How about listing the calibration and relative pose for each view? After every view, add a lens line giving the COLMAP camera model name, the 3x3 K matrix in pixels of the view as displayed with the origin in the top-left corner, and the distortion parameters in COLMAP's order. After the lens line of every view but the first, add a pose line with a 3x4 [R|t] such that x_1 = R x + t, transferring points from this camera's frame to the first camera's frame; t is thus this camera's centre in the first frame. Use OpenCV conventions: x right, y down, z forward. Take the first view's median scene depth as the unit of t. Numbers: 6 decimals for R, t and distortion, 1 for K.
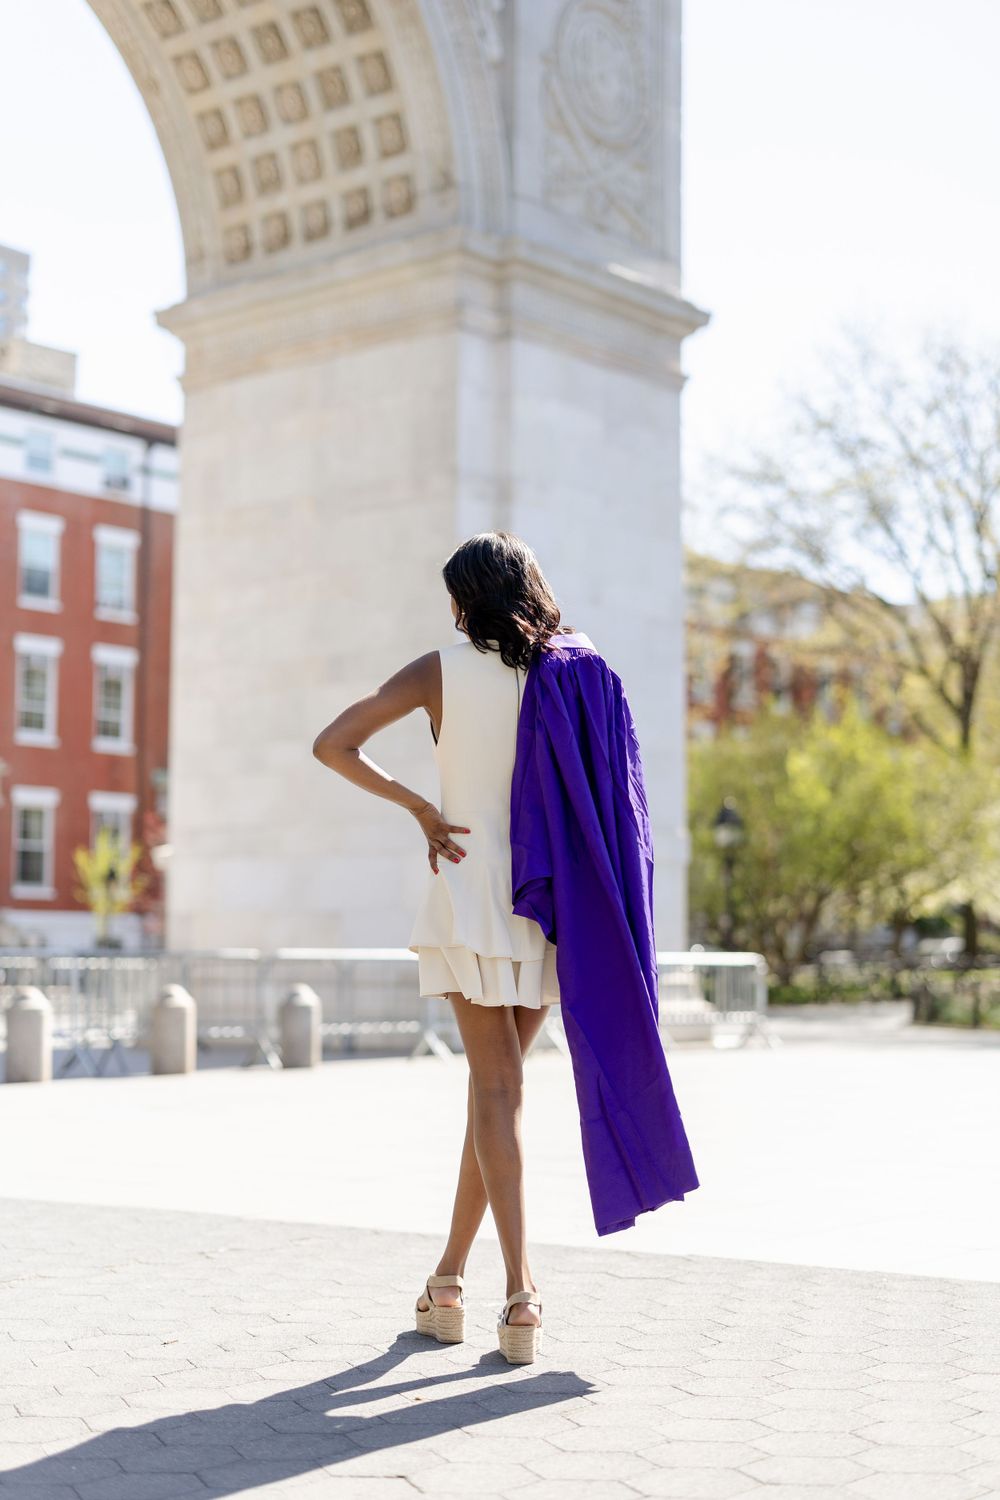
lens RADIAL K [[2234.3, 0, 500.0], [0, 2234.3, 750.0], [0, 0, 1]] dist [0.018097, 0.065590]
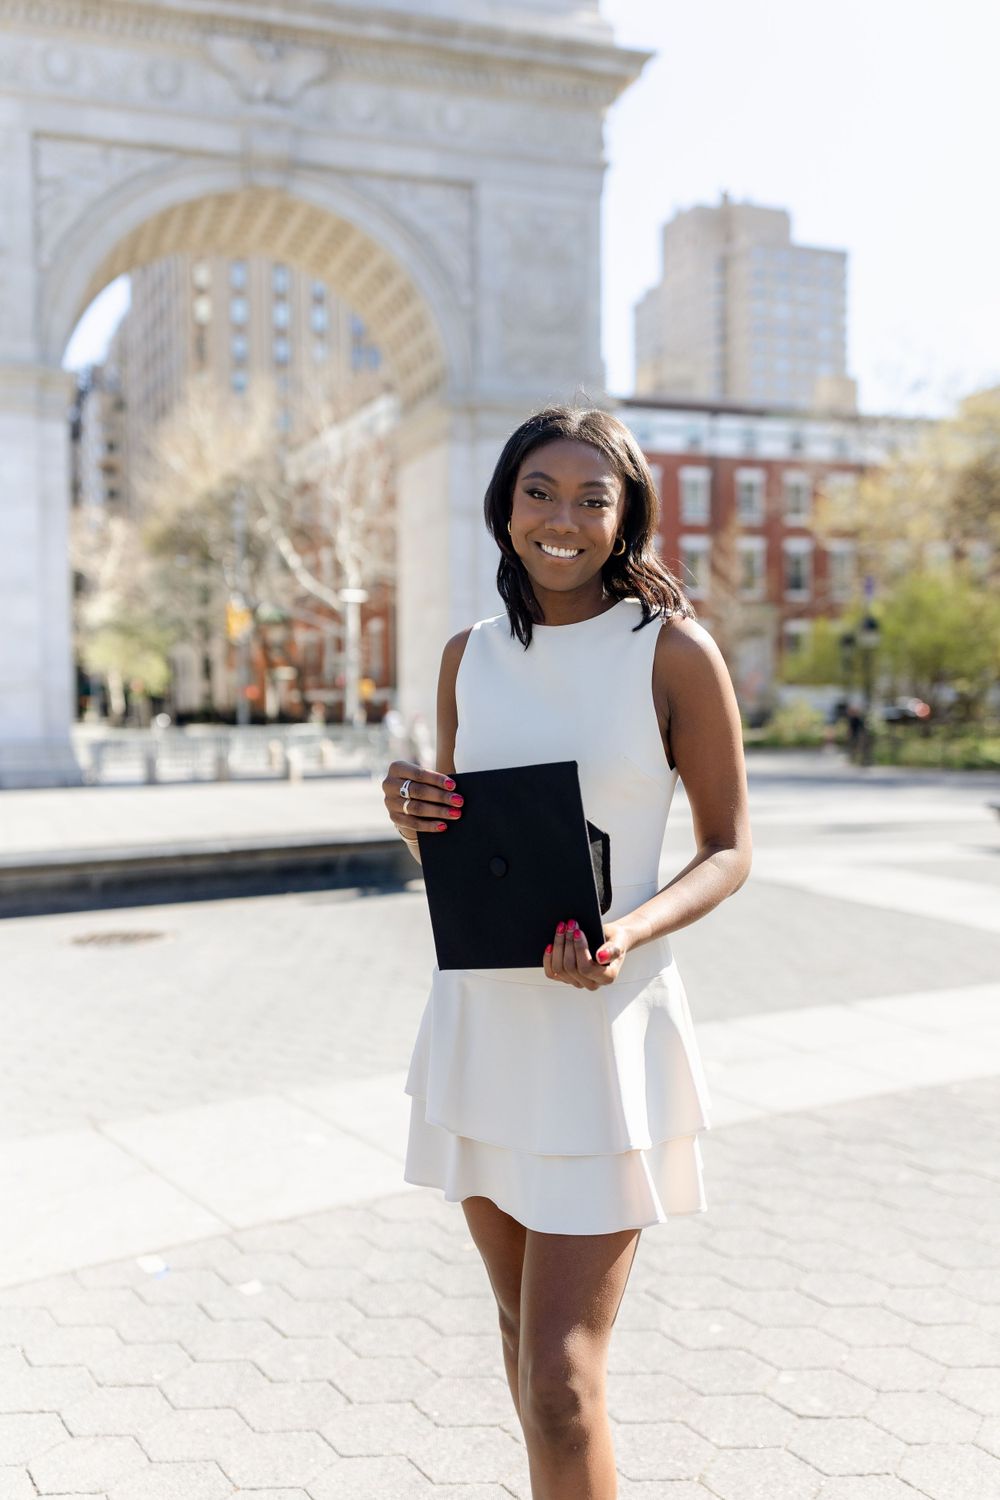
lens RADIAL K [[1458.0, 0, 500.0], [0, 1458.0, 750.0], [0, 0, 1]] dist [0.015932, 0.015570]
pose [[0.857682, 0.007404, -0.514127, 0.694884], [0.059378, 0.991780, 0.113340, -0.046848], [0.510740, -0.127738, 0.850193, -0.189490]]
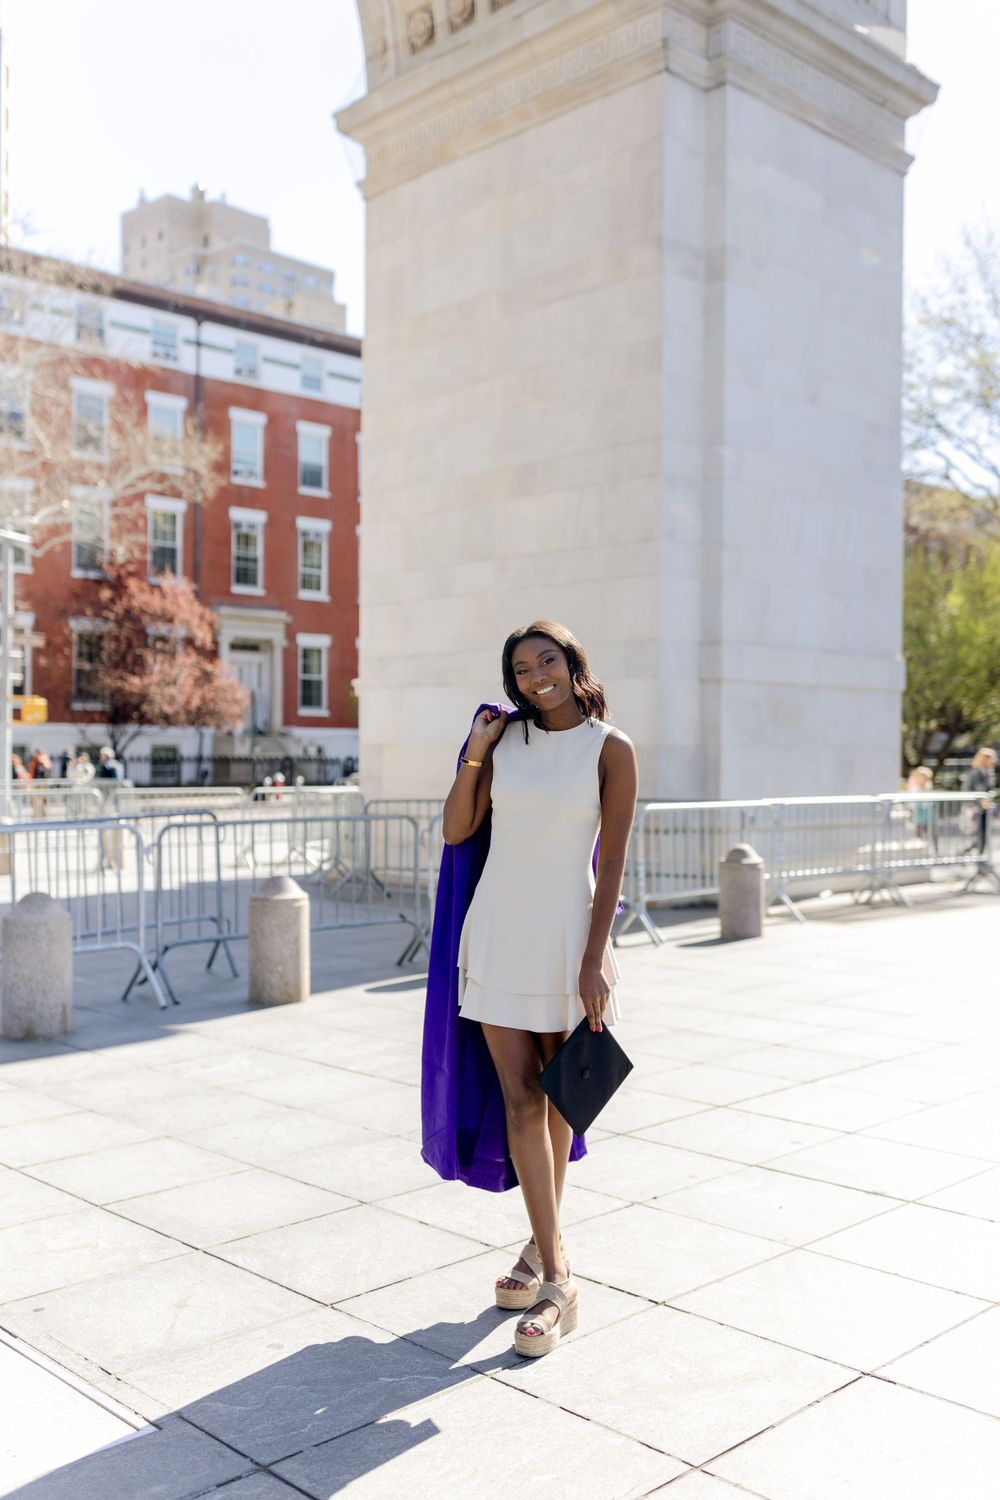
lens RADIAL K [[1434.1, 0, 500.0], [0, 1434.1, 750.0], [0, 0, 1]] dist [-0.001398, 0.006446]
pose [[0.994382, 0.001028, -0.105842, -0.021207], [0.008848, 0.995645, 0.092802, 0.018360], [0.105477, -0.093217, 0.990043, 0.394565]]
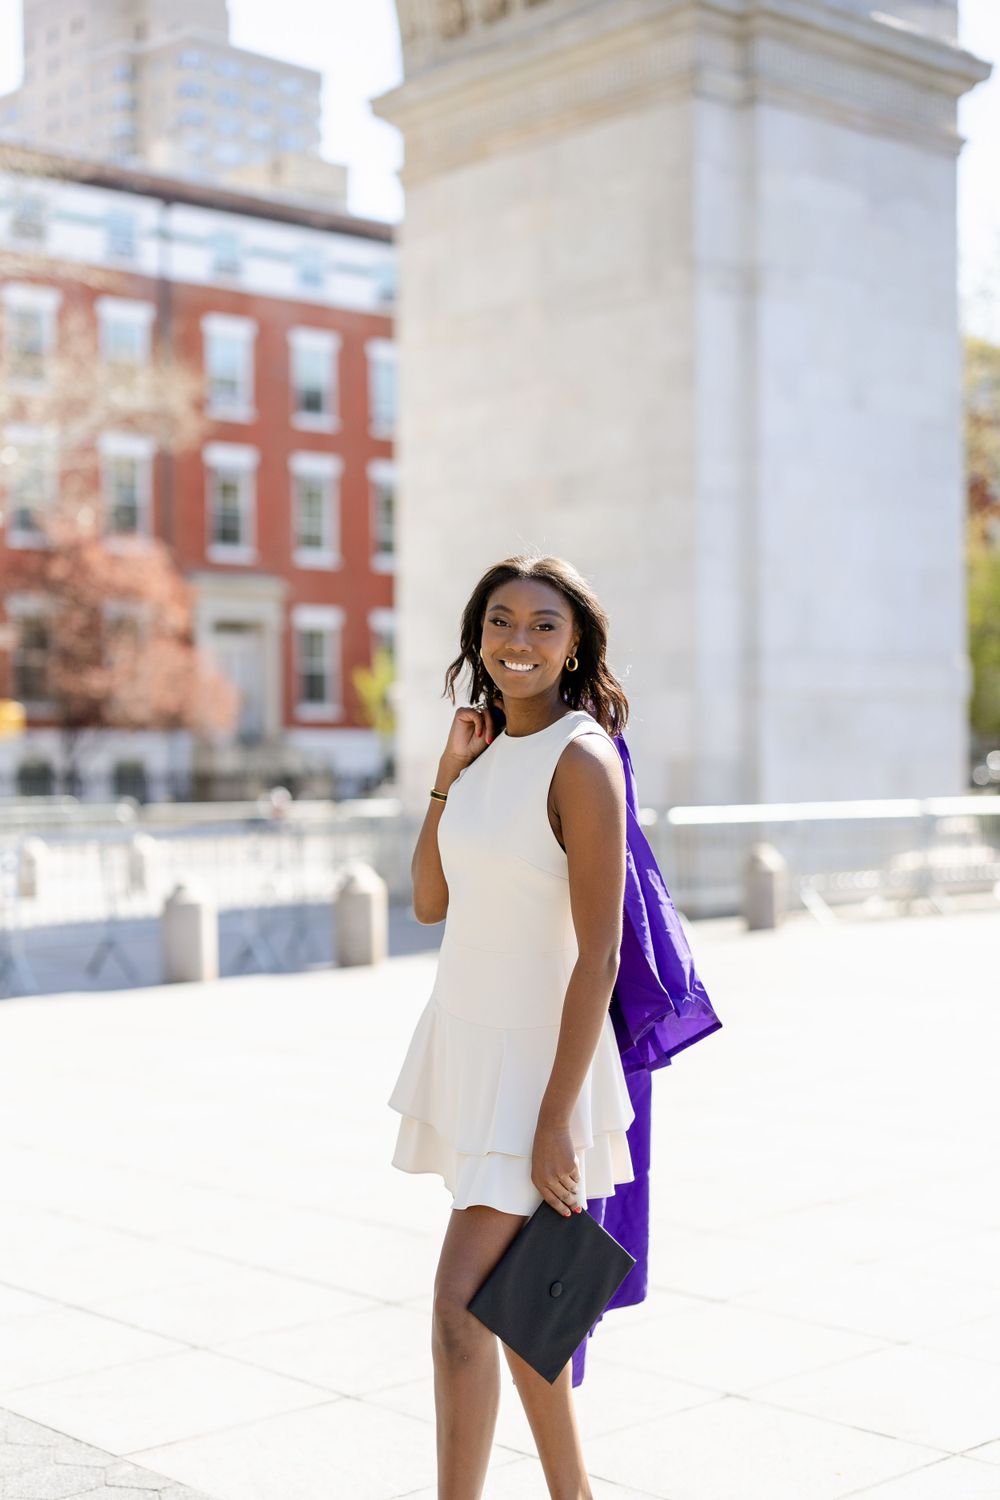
lens RADIAL K [[2161.3, 0, 495.7], [0, 2161.3, 748.6], [0, 0, 1]] dist [-0.006784, 0.151691]
pose [[0.989616, -0.012723, -0.143176, 0.020763], [0.025644, 0.995723, 0.088762, -0.010323], [0.141434, -0.091511, 0.985709, 0.121729]]
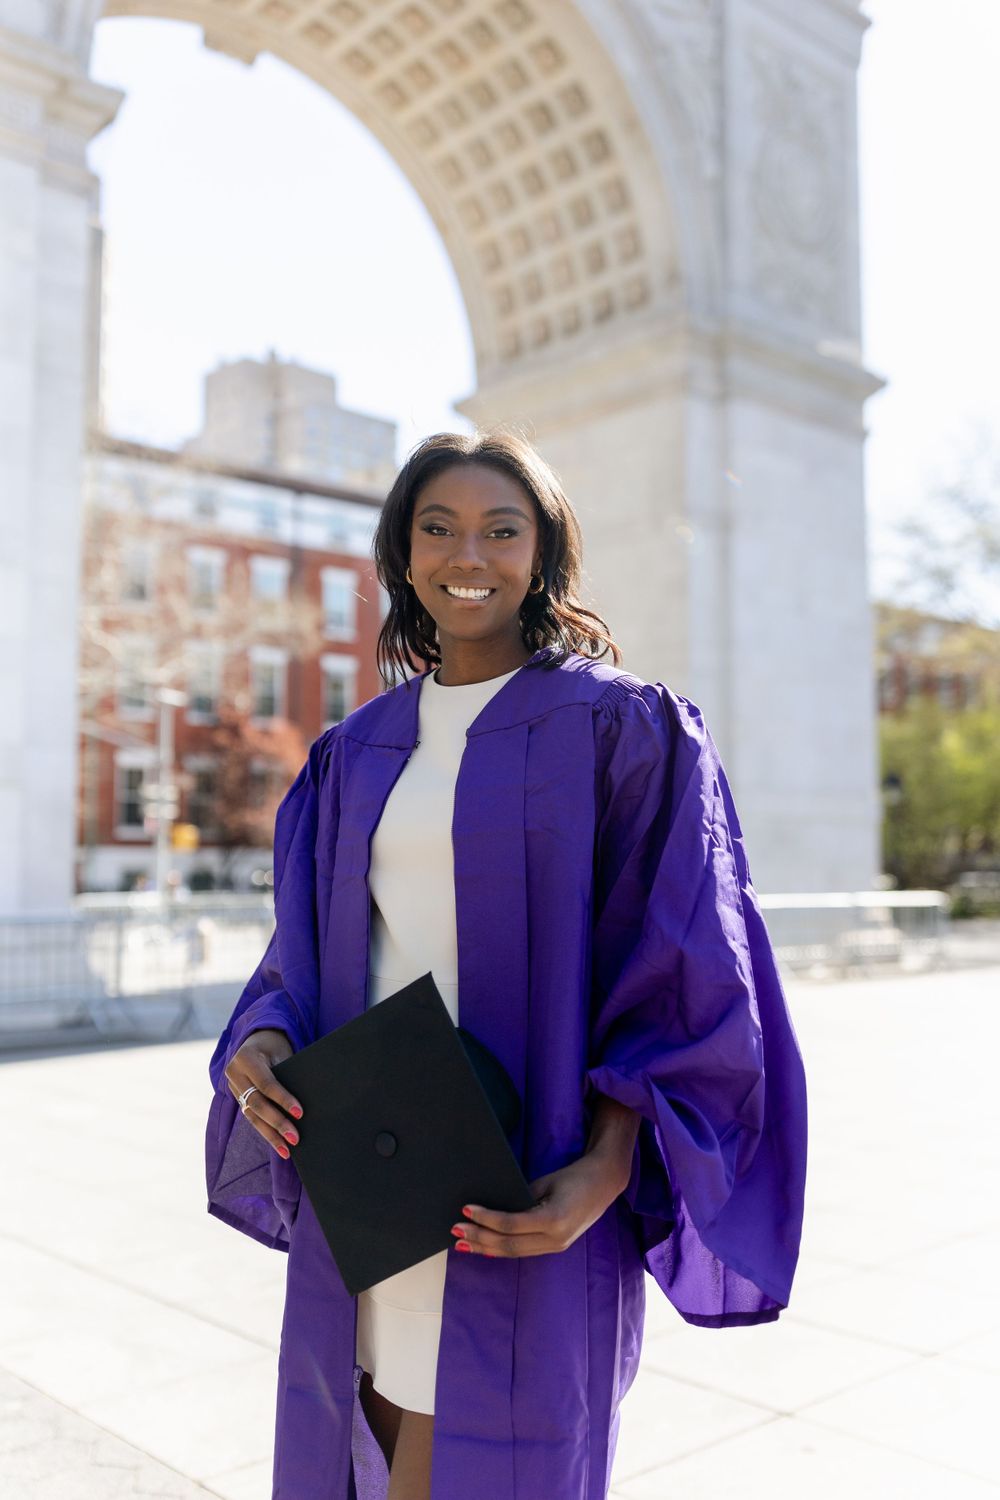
lens RADIAL K [[1434.1, 0, 500.0], [0, 1434.1, 750.0], [0, 0, 1]] dist [-0.001398, 0.006446]
pose [[0.989239, -0.018961, -0.145077, -0.008619], [0.020151, 0.999774, 0.006738, 0.001696], [0.144916, -0.009589, 0.989397, 0.183437]]
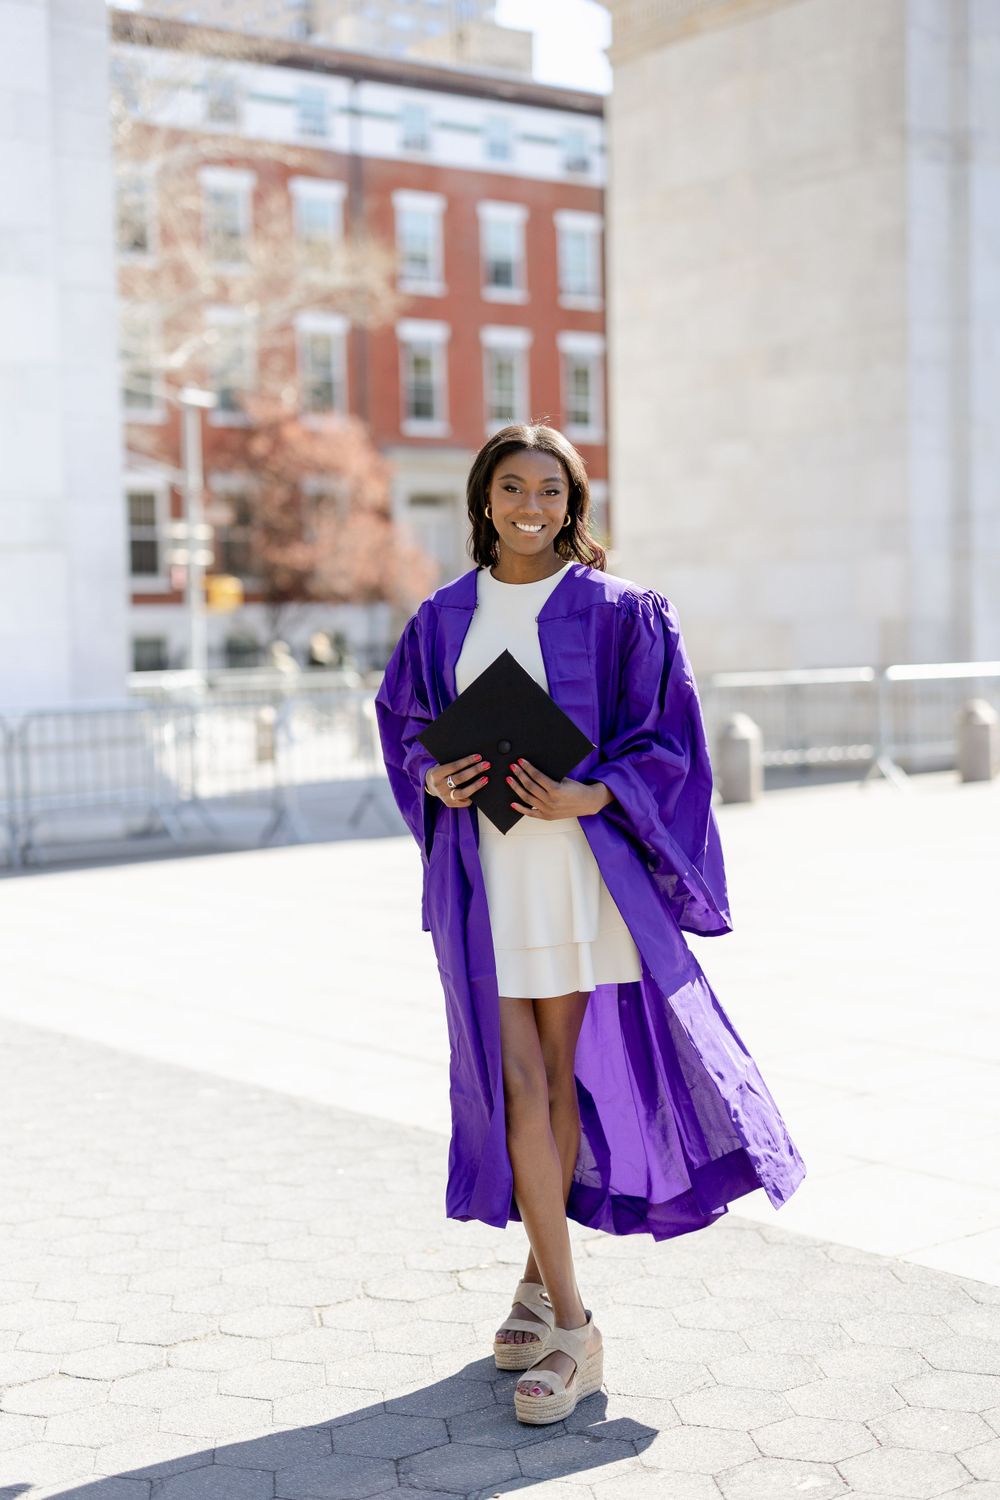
lens RADIAL K [[2161.3, 0, 495.7], [0, 2161.3, 748.6], [0, 0, 1]] dist [-0.006784, 0.151691]
pose [[0.974376, -0.014576, -0.224453, 0.010560], [0.048211, 0.988240, 0.145113, -0.012372], [0.219698, -0.152215, 0.963620, 0.080246]]
